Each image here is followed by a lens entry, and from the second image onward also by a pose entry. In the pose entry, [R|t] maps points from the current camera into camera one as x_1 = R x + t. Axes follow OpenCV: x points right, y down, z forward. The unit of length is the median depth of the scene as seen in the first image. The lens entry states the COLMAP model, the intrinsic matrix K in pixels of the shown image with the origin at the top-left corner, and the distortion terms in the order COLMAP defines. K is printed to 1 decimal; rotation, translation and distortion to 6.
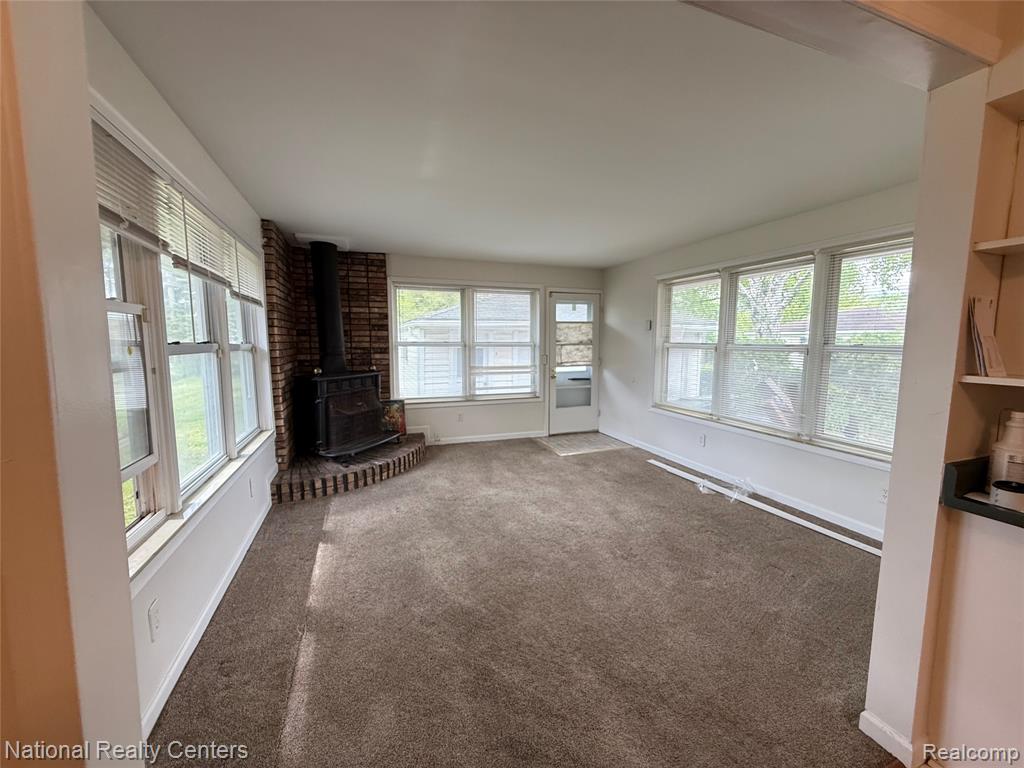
lens RADIAL K [[406.2, 0, 512.0], [0, 406.2, 384.0], [0, 0, 1]] dist [-0.001801, -0.000156]
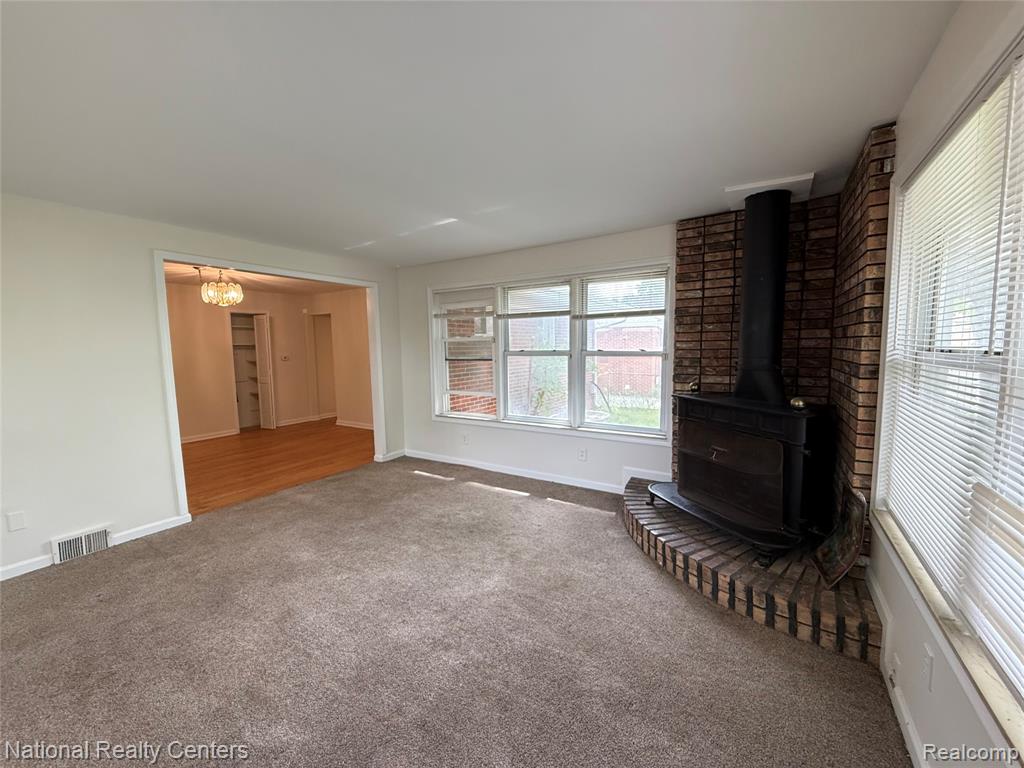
lens RADIAL K [[408.4, 0, 512.6], [0, 408.4, 383.9], [0, 0, 1]] dist [-0.002019, 0.000219]
pose [[-0.793701, 0.068069, -0.604488, 0.348476], [-0.048444, 0.983491, 0.174355, -0.196636], [0.606377, 0.167669, -0.777299, 1.753442]]
